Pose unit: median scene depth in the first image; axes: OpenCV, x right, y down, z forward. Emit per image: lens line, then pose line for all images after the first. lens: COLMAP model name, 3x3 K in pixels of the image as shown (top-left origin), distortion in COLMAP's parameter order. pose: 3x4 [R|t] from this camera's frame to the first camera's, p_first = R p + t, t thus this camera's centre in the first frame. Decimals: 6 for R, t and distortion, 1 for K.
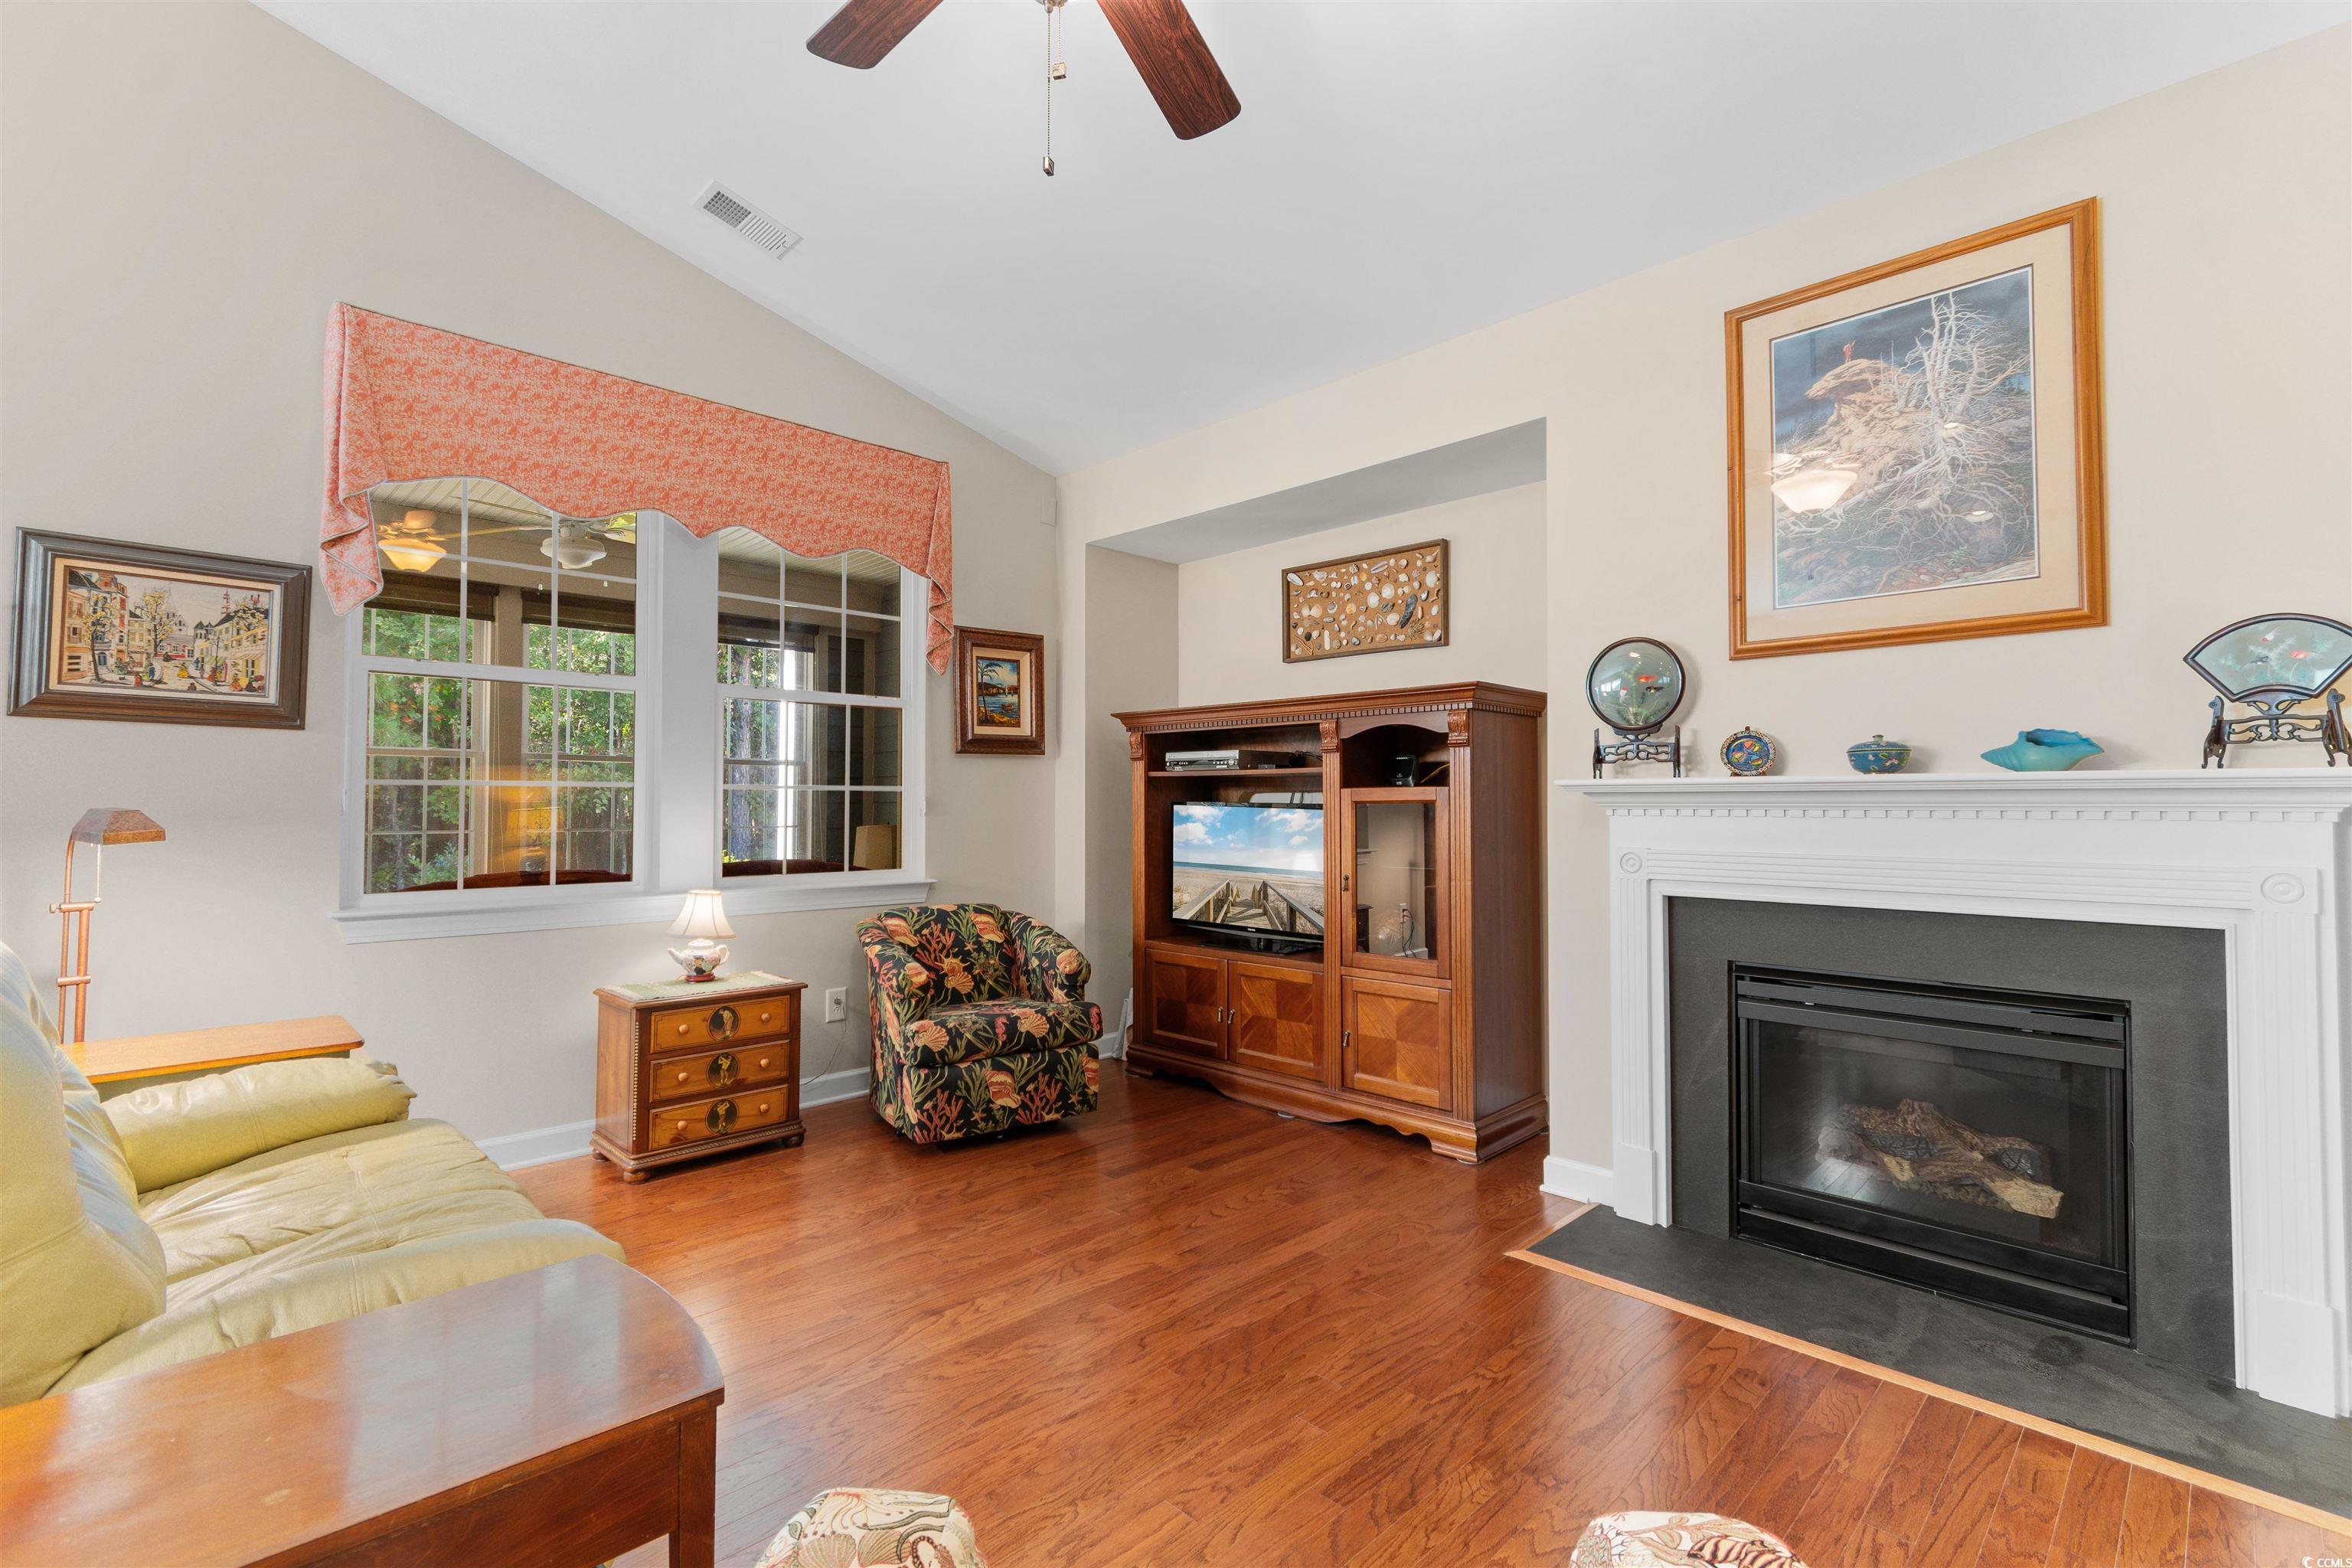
lens RADIAL K [[1060.3, 0, 1171.5], [0, 1060.3, 782.0], [0, 0, 1]] dist [0.005761, 0.000322]
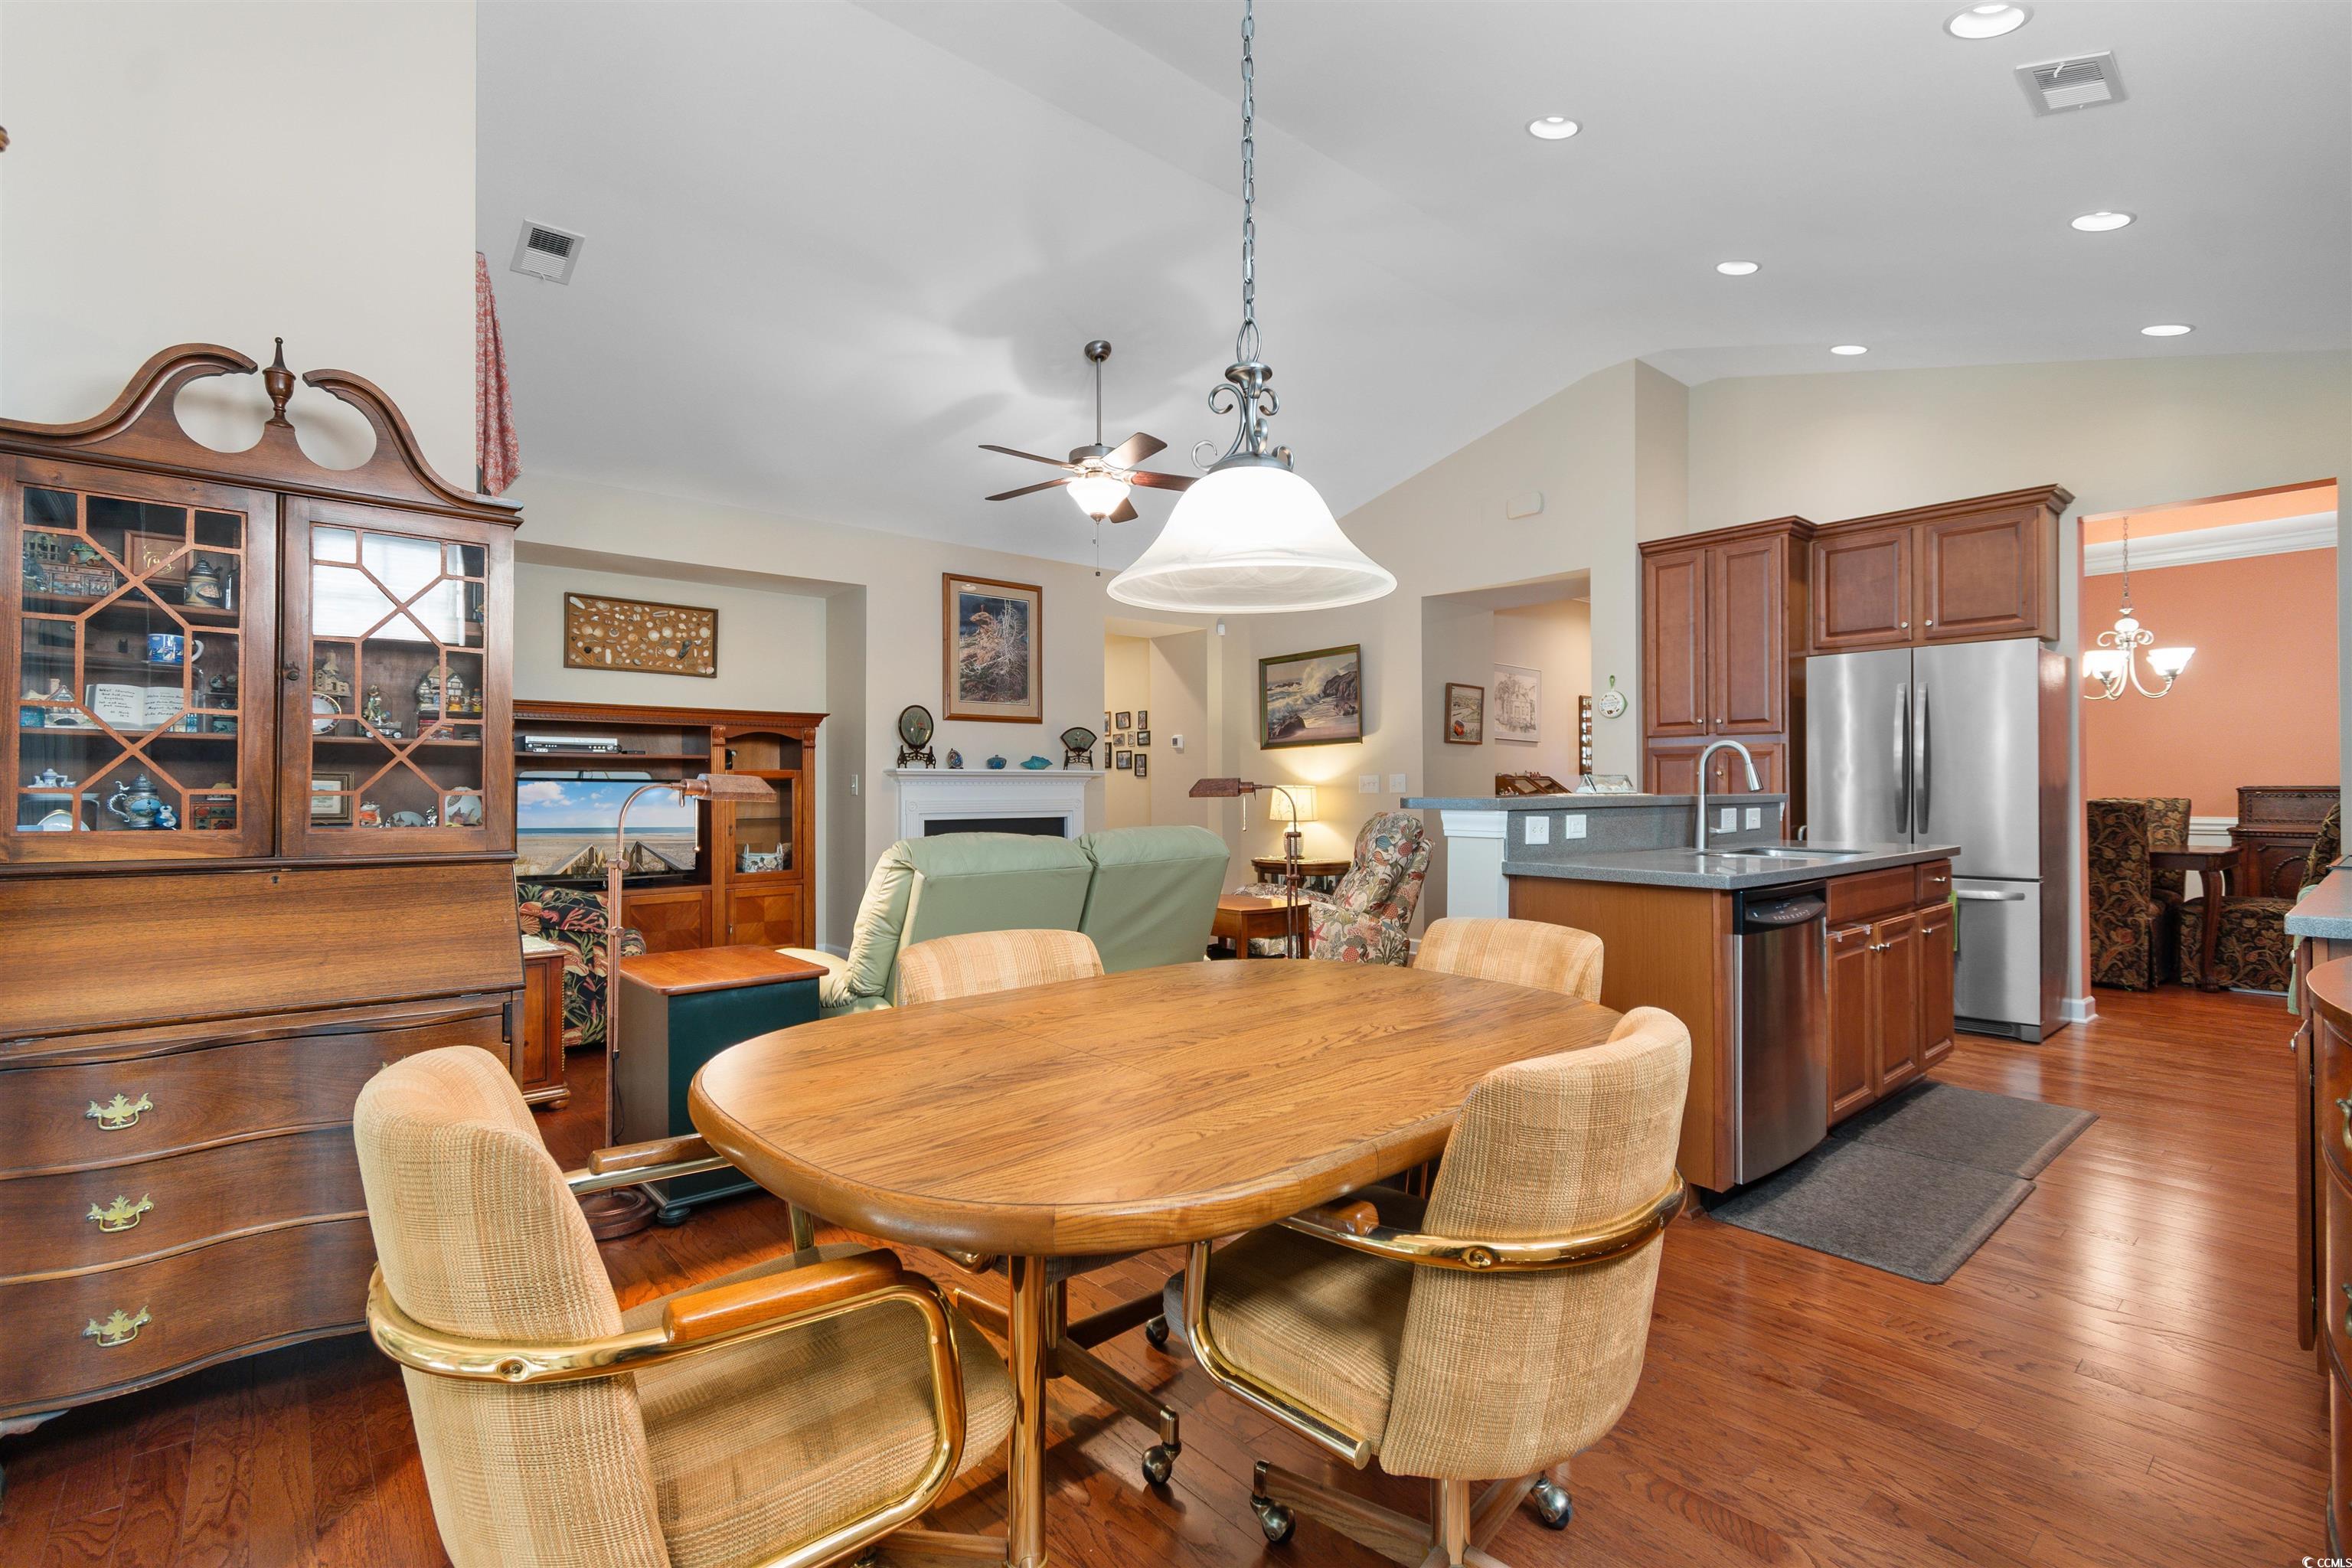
lens RADIAL K [[1060.3, 0, 1172.4], [0, 1060.3, 782.7], [0, 0, 1]] dist [0.005761, 0.000322]
pose [[0.073236, 0.002578, 0.997311, -1.783549], [-0.021843, 0.999761, -0.000981, 0.016980], [-0.997075, -0.021713, 0.073275, 0.305980]]
